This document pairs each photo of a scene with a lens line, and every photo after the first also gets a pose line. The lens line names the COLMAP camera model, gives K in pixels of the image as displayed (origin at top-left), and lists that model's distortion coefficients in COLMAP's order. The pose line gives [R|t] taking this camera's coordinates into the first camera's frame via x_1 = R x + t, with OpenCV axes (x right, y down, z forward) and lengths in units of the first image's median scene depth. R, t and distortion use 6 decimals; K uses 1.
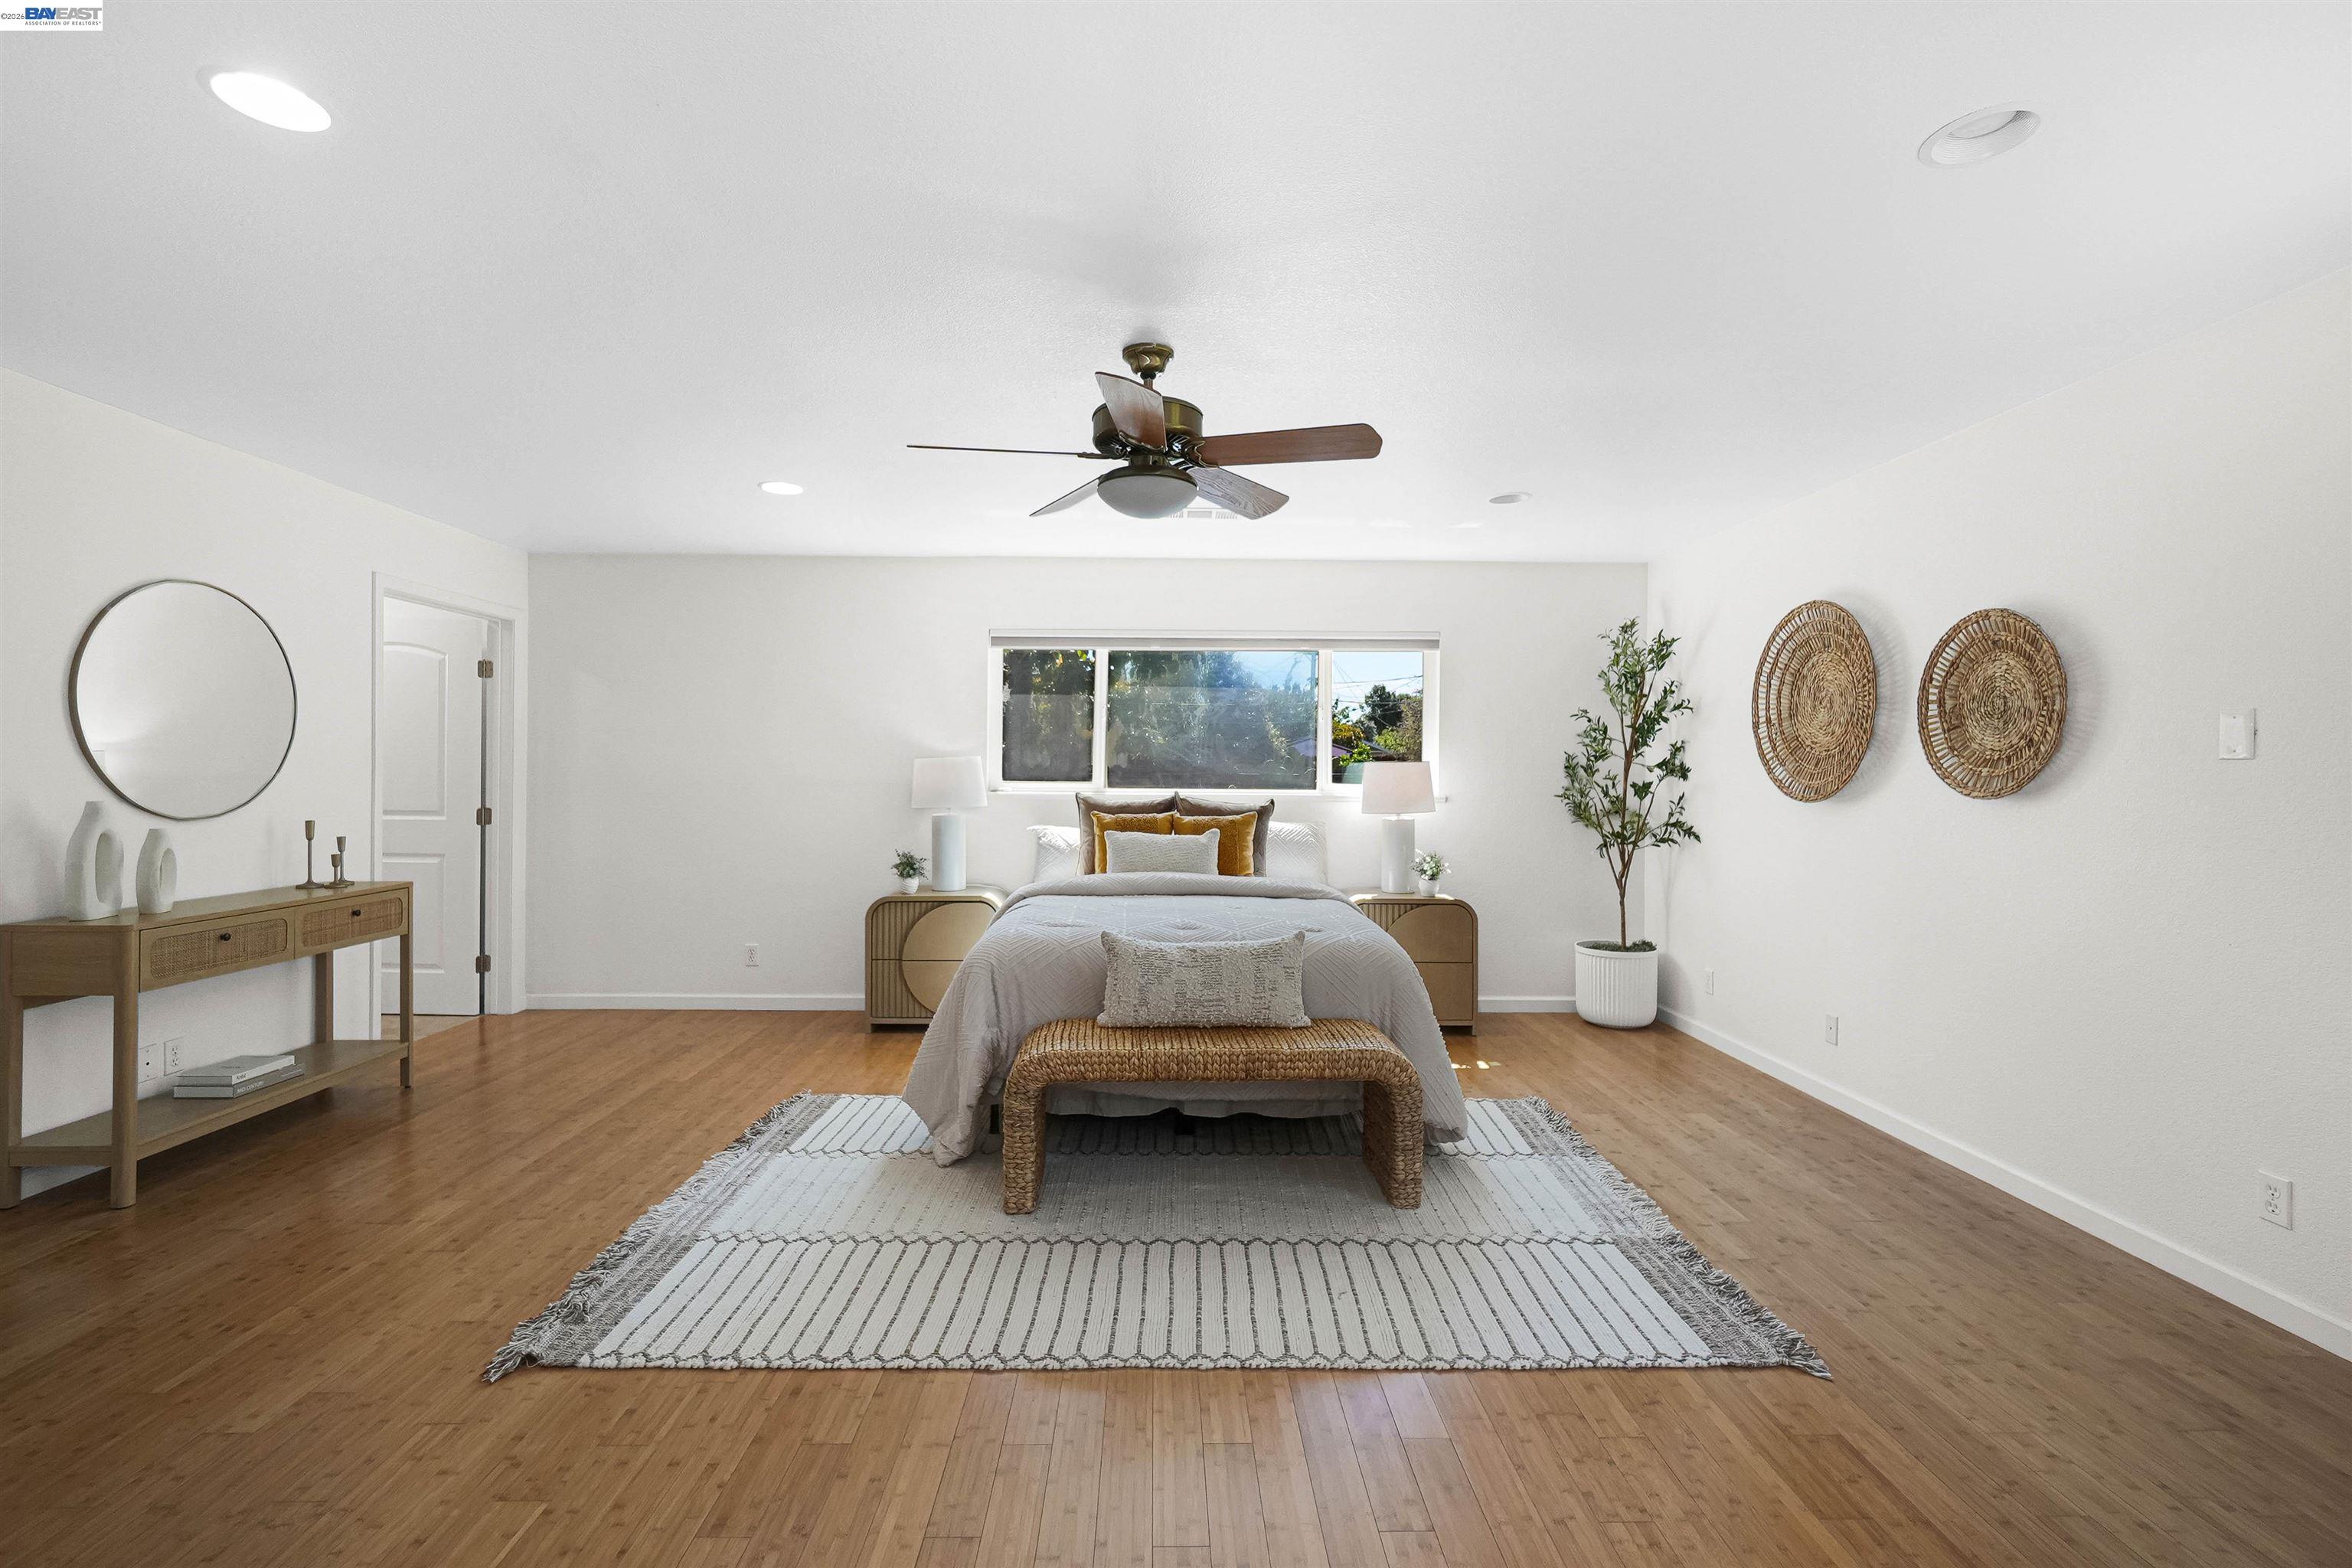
lens RADIAL K [[1041.9, 0, 1176.0], [0, 1041.9, 784.0], [0, 0, 1]] dist [-0.002412, 0.000402]
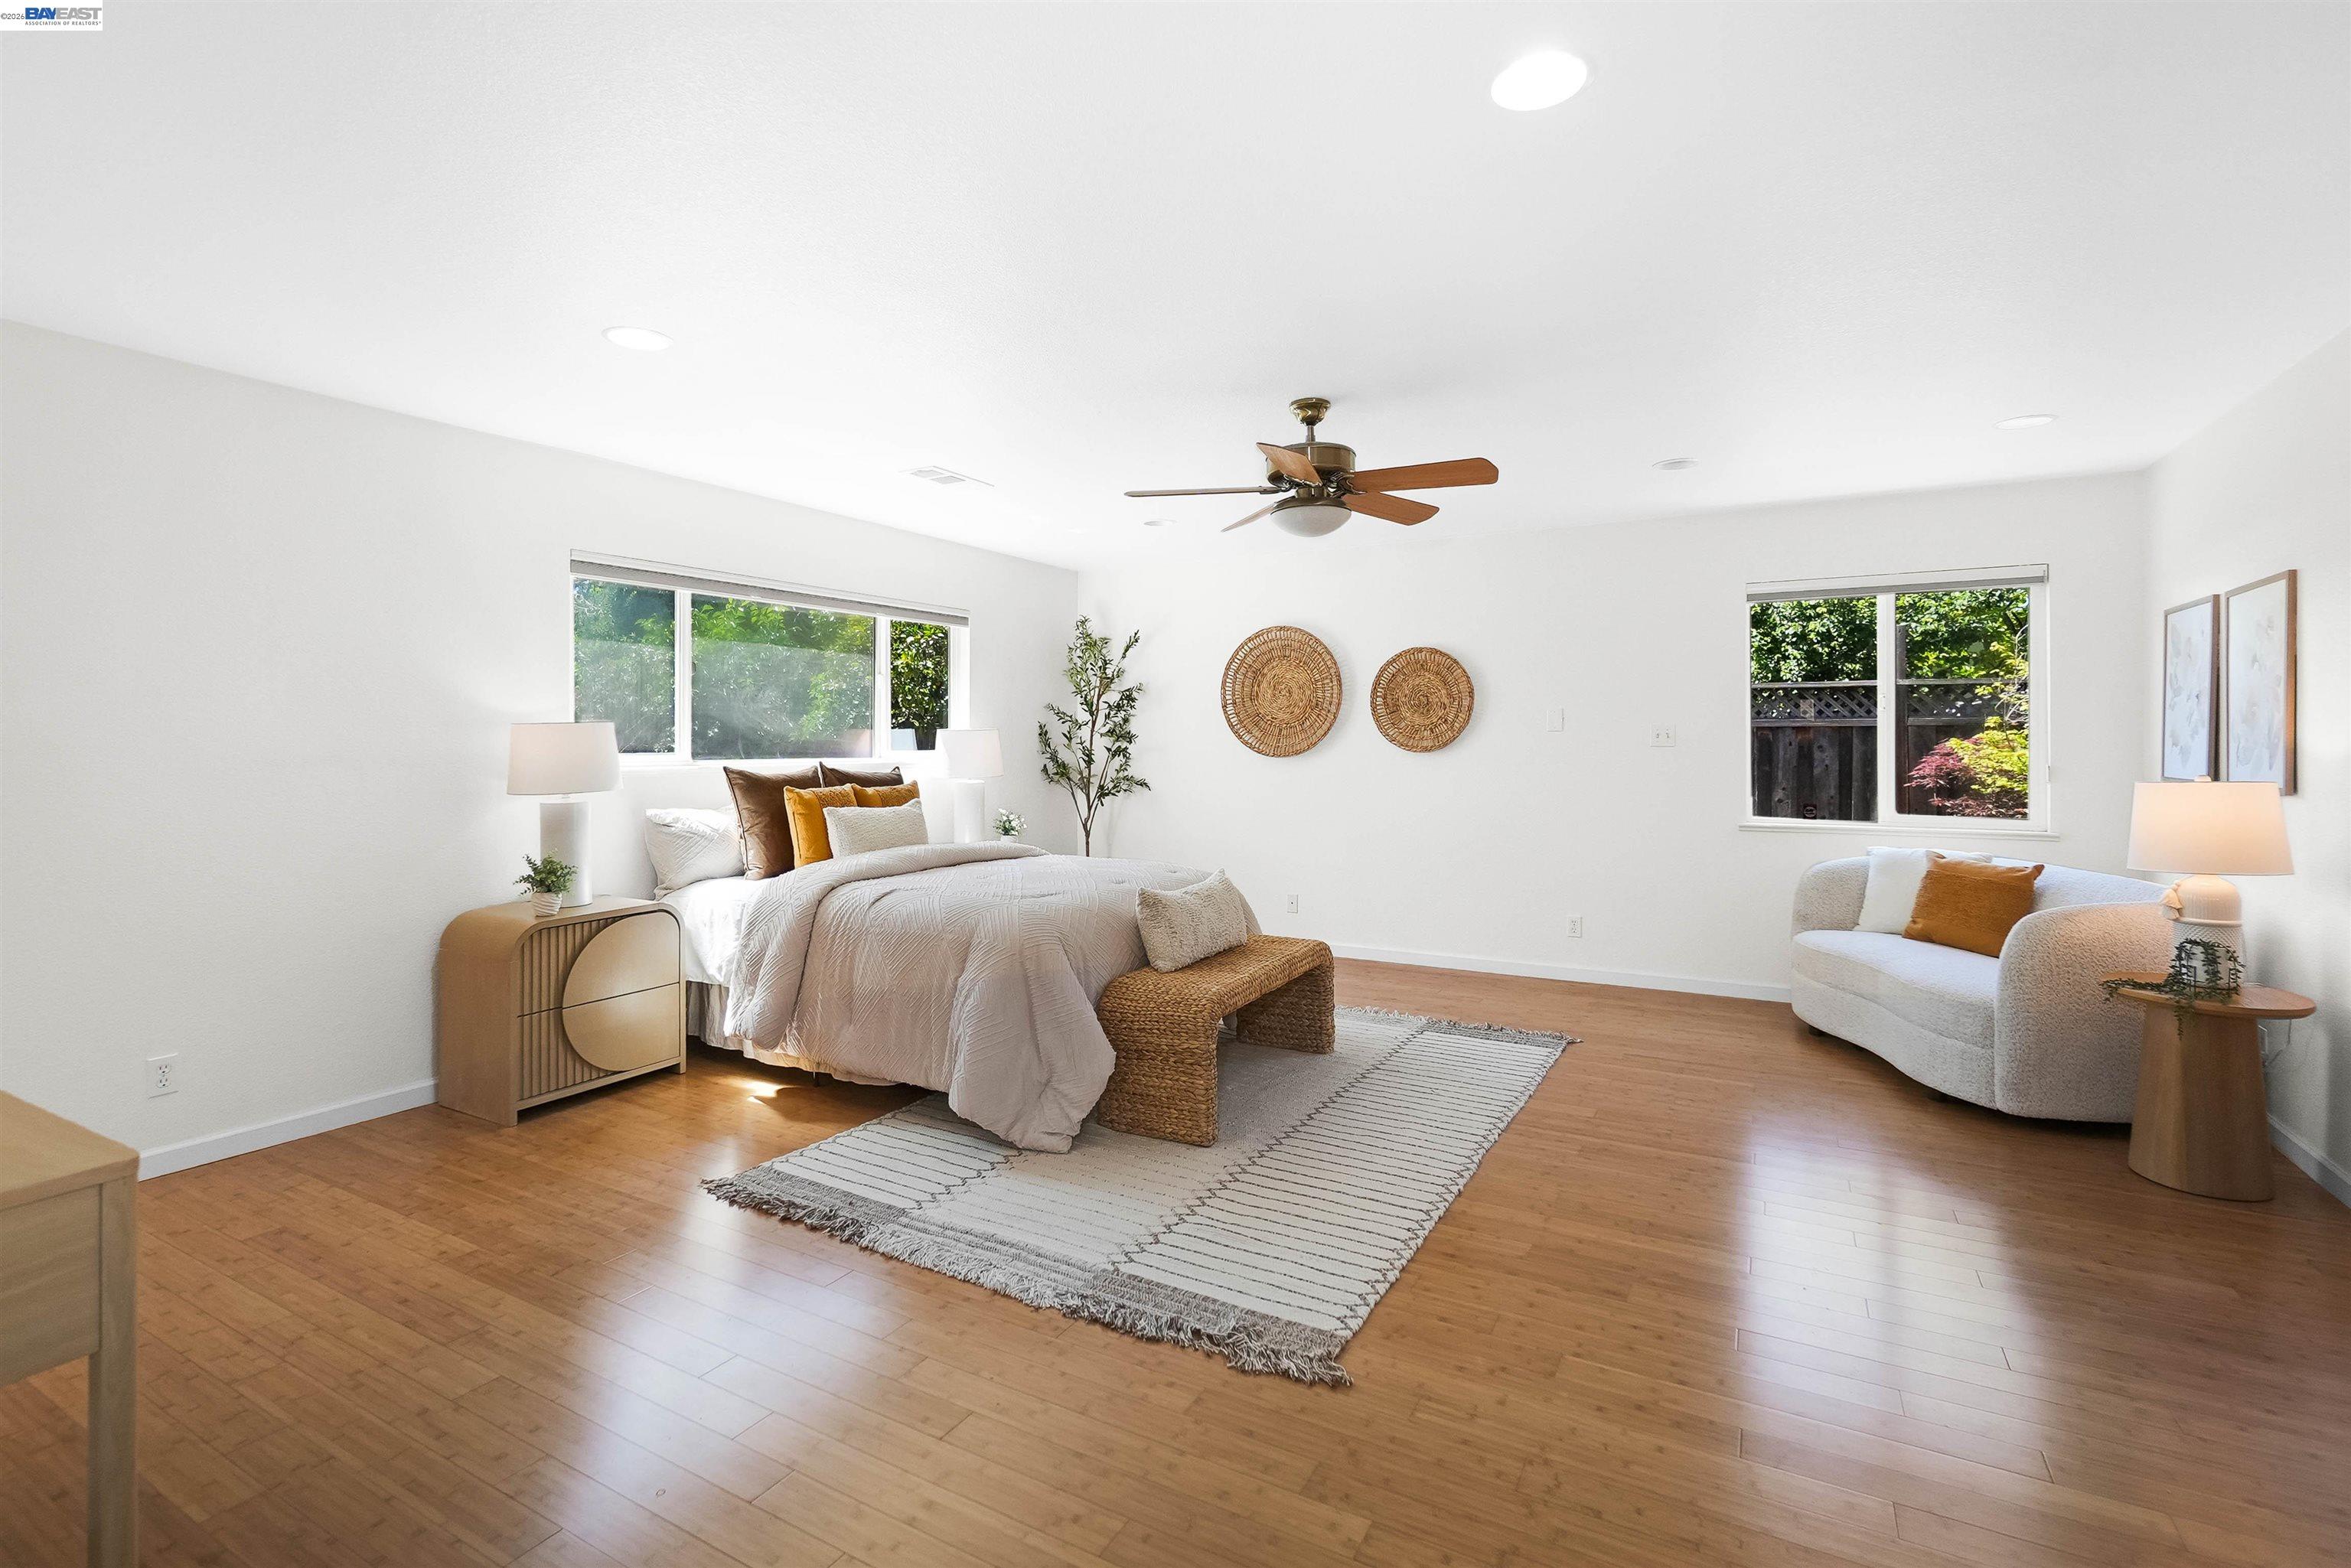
lens RADIAL K [[1076.9, 0, 1173.0], [0, 1076.9, 744.2], [0, 0, 1]] dist [-0.004804, -0.000257]
pose [[0.507987, -0.008203, 0.861326, -0.906419], [0.013344, 0.999910, 0.001653, -0.007070], [-0.861261, 0.010654, 0.508051, 0.363444]]
